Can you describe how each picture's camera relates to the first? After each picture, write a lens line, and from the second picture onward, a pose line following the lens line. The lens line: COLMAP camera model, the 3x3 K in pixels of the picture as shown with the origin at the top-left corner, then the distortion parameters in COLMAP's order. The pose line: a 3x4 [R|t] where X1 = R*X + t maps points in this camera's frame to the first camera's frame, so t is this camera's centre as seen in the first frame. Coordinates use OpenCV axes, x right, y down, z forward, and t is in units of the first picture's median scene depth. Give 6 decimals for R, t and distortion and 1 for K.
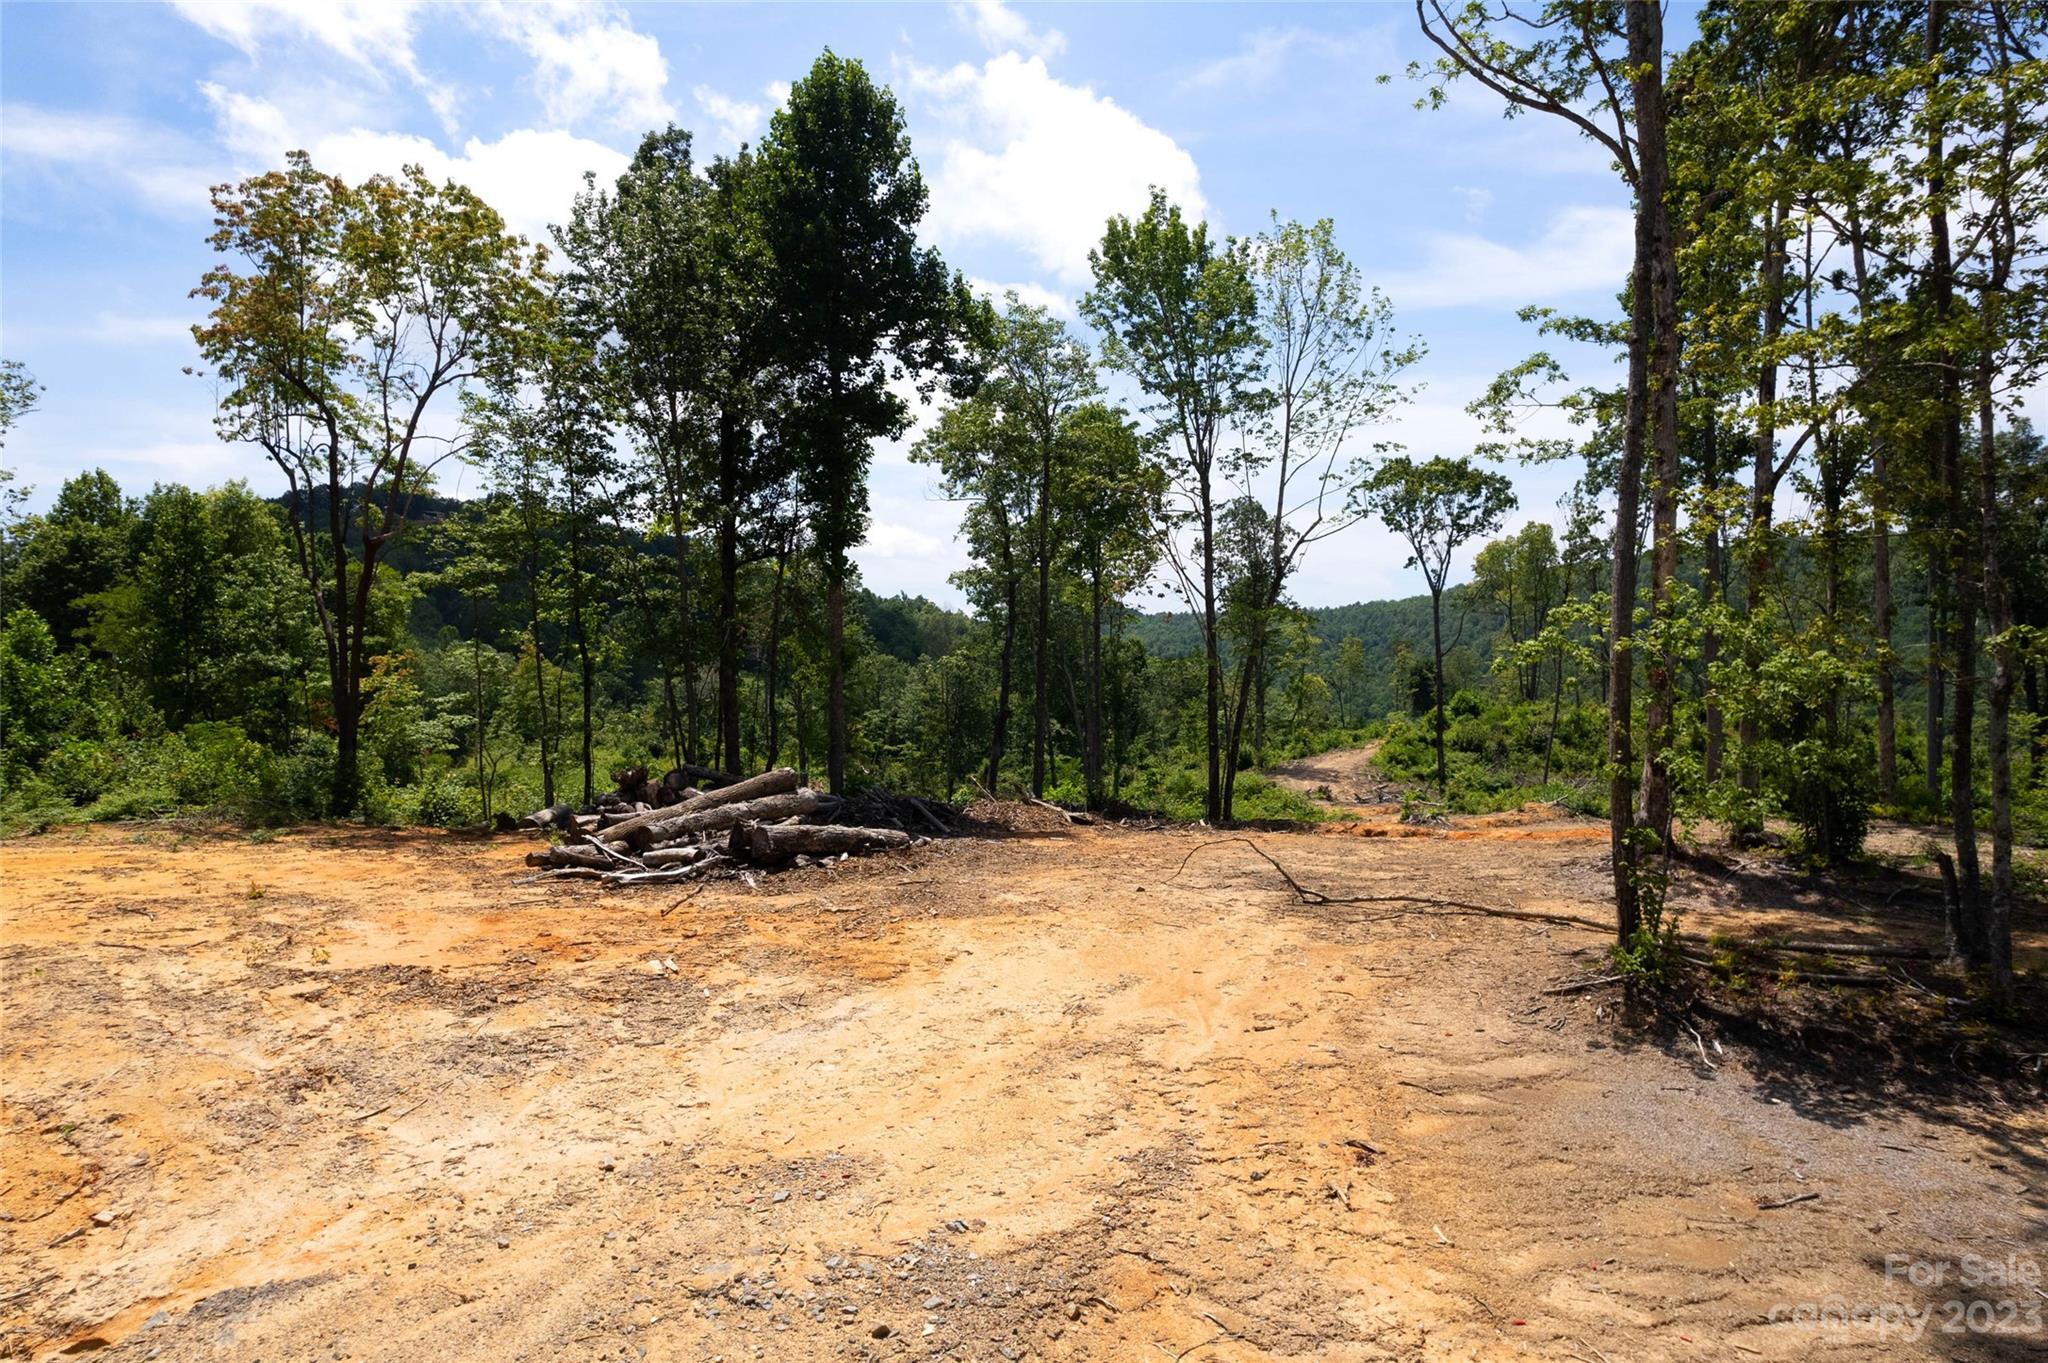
lens RADIAL K [[1290.3, 0, 1035.4], [0, 1290.3, 678.4], [0, 0, 1]] dist [-0.073823, 0.070907]
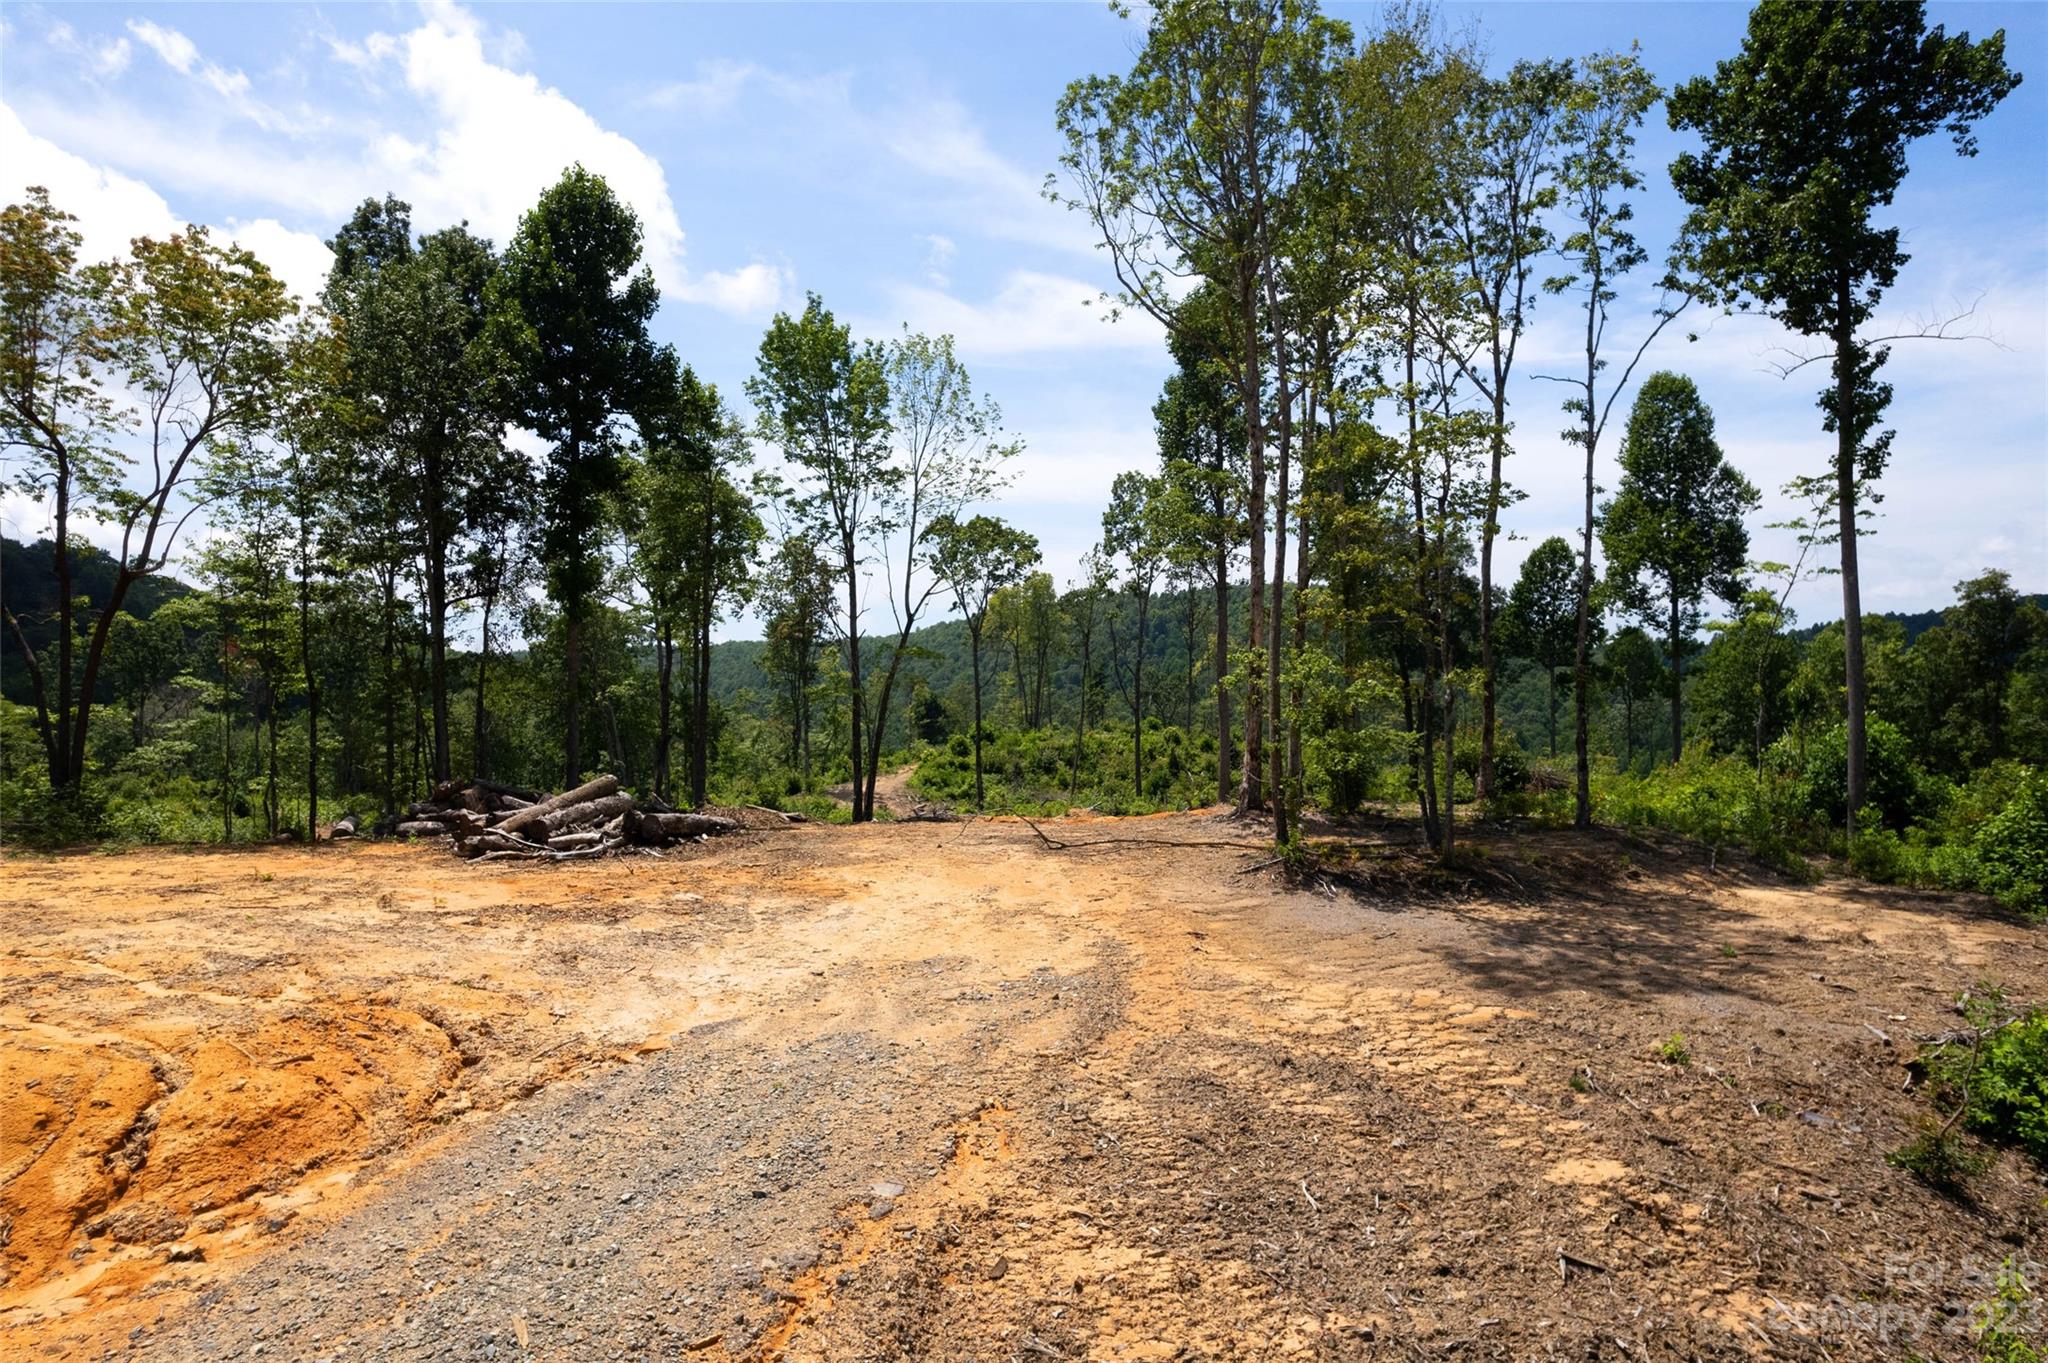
lens RADIAL K [[1296.9, 0, 1015.9], [0, 1296.9, 676.8], [0, 0, 1]] dist [-0.075458, 0.070592]
pose [[0.926833, 0.005552, 0.375432, -0.172532], [0.004872, 0.999629, -0.026810, 0.006039], [-0.375441, 0.026677, 0.926462, -0.170233]]
